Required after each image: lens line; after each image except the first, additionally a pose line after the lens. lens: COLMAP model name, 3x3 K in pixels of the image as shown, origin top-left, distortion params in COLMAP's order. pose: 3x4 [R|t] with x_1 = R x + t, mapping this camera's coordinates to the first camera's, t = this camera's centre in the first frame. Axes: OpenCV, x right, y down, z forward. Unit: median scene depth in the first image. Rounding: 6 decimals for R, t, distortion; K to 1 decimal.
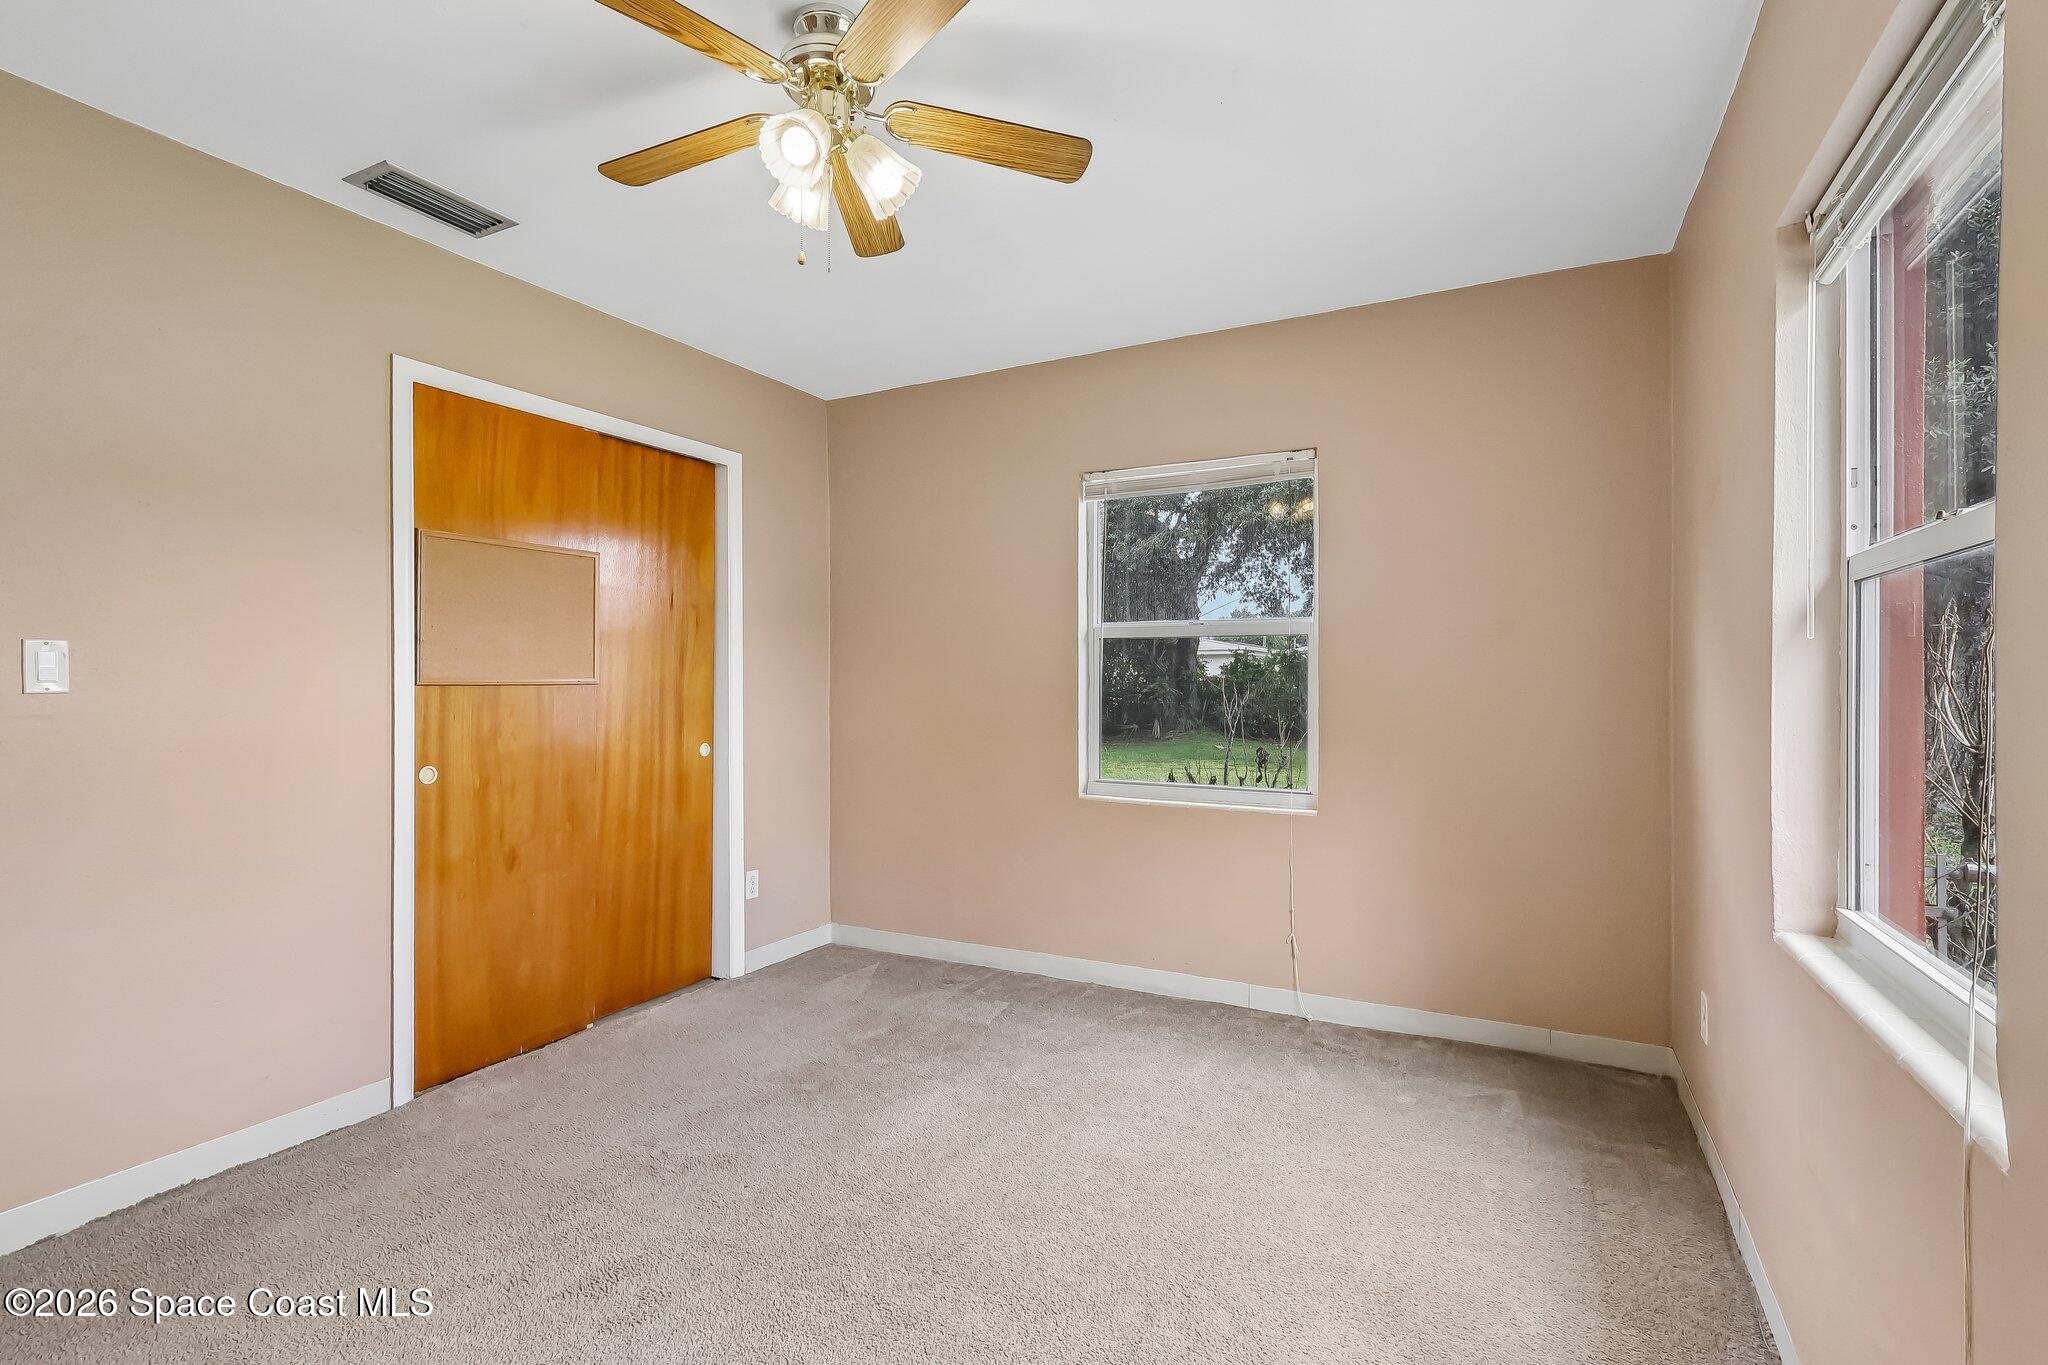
lens RADIAL K [[940.7, 0, 1020.6], [0, 940.7, 684.1], [0, 0, 1]] dist [0.004323, 0.000345]
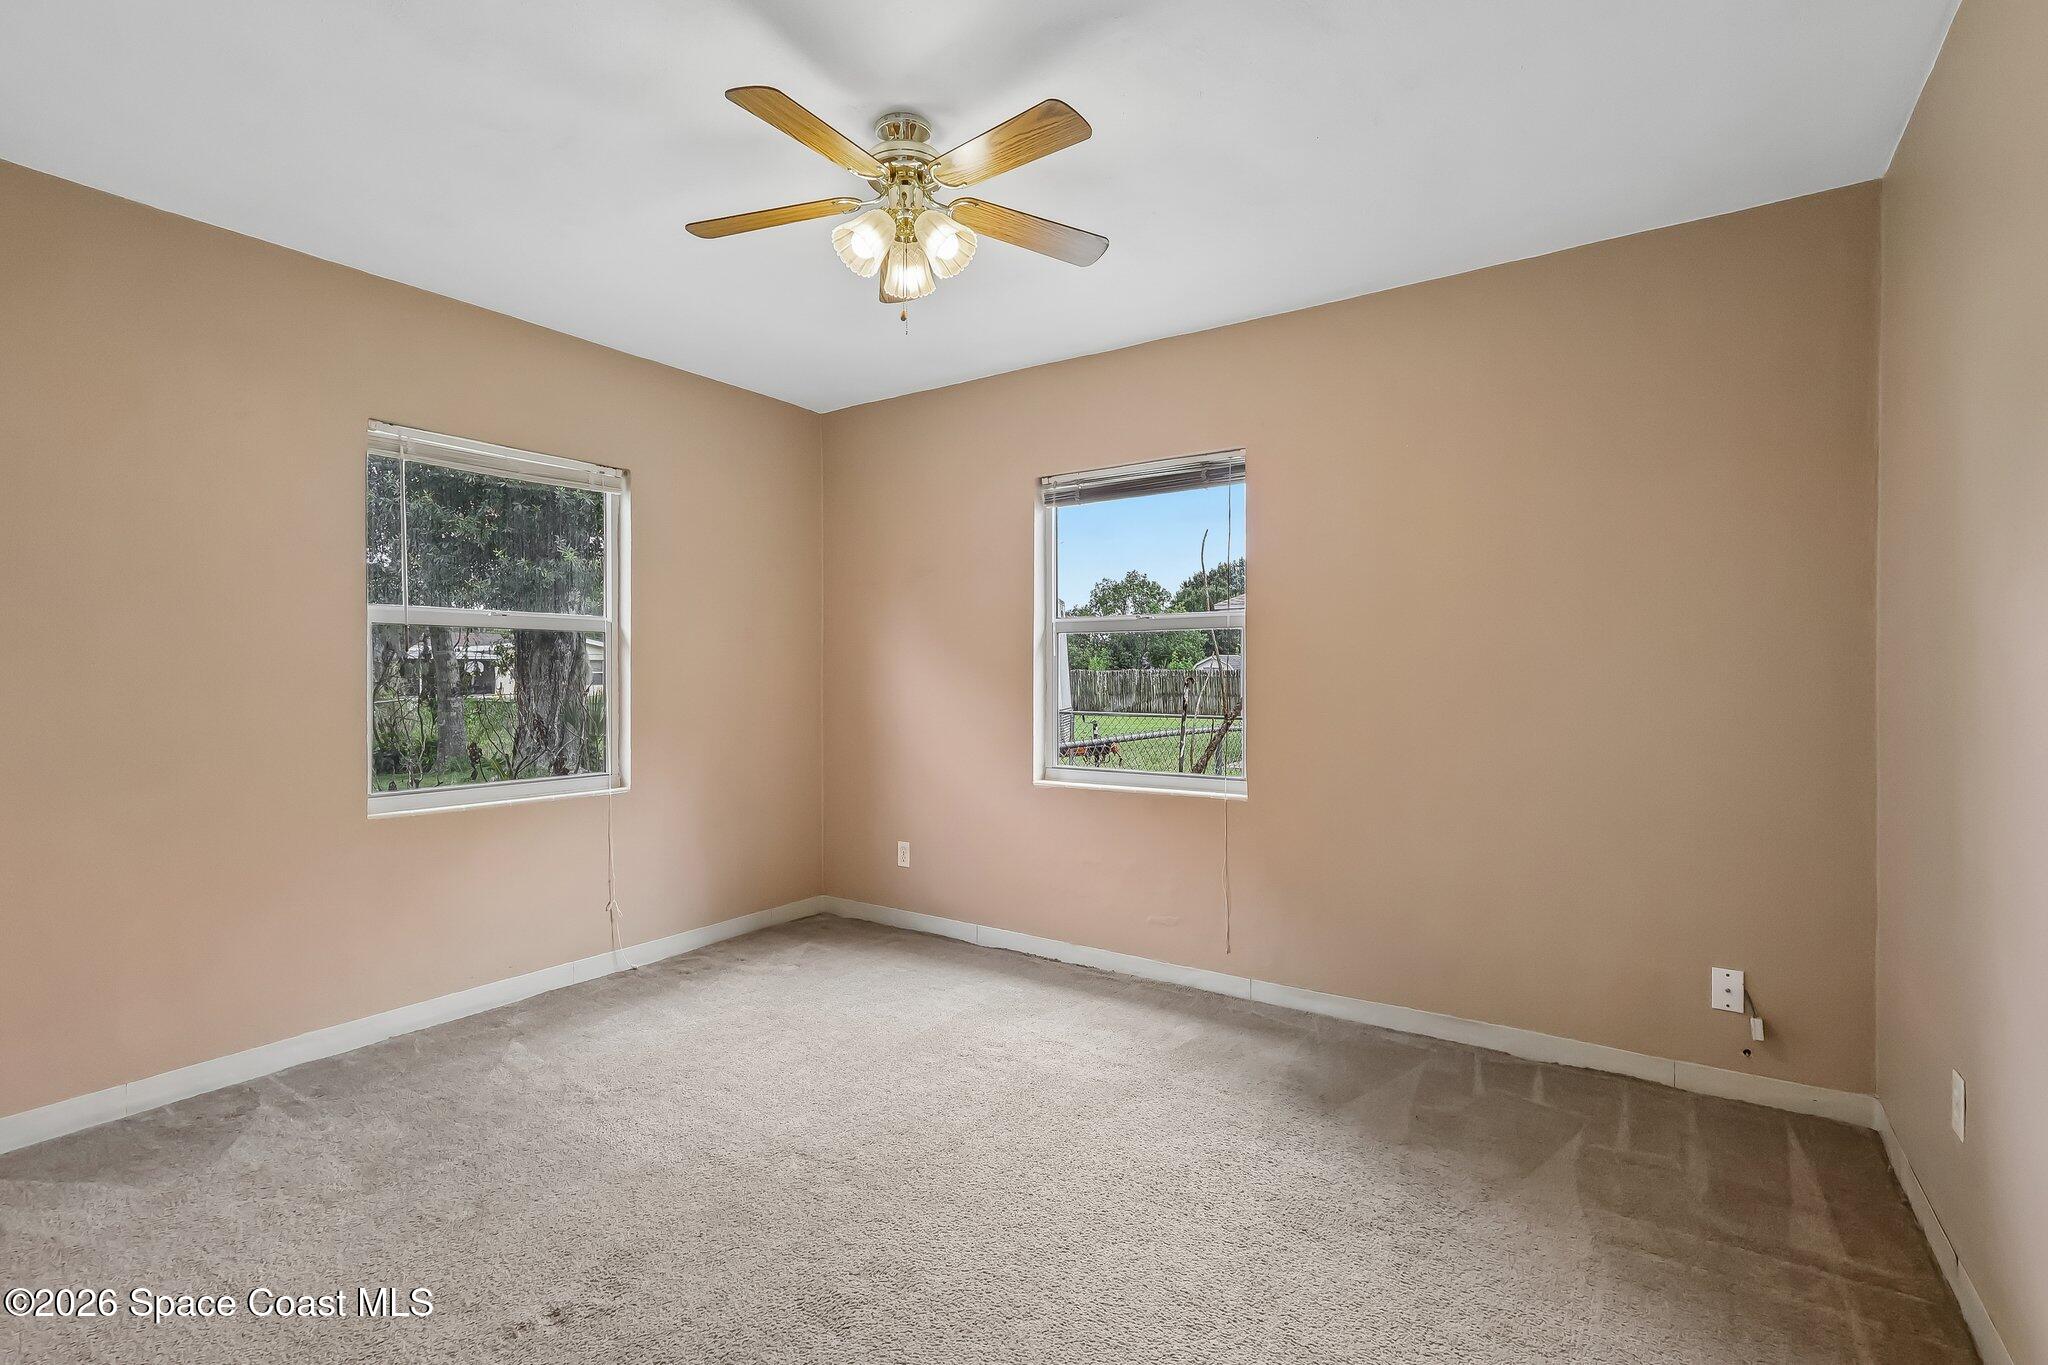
lens RADIAL K [[940.7, 0, 1020.6], [0, 940.7, 684.1], [0, 0, 1]] dist [0.004323, 0.000345]
pose [[0.107082, -0.010599, 0.994194, -0.921761], [0.004422, 0.999938, 0.010184, -0.000543], [-0.994240, 0.003306, 0.107122, 0.478774]]
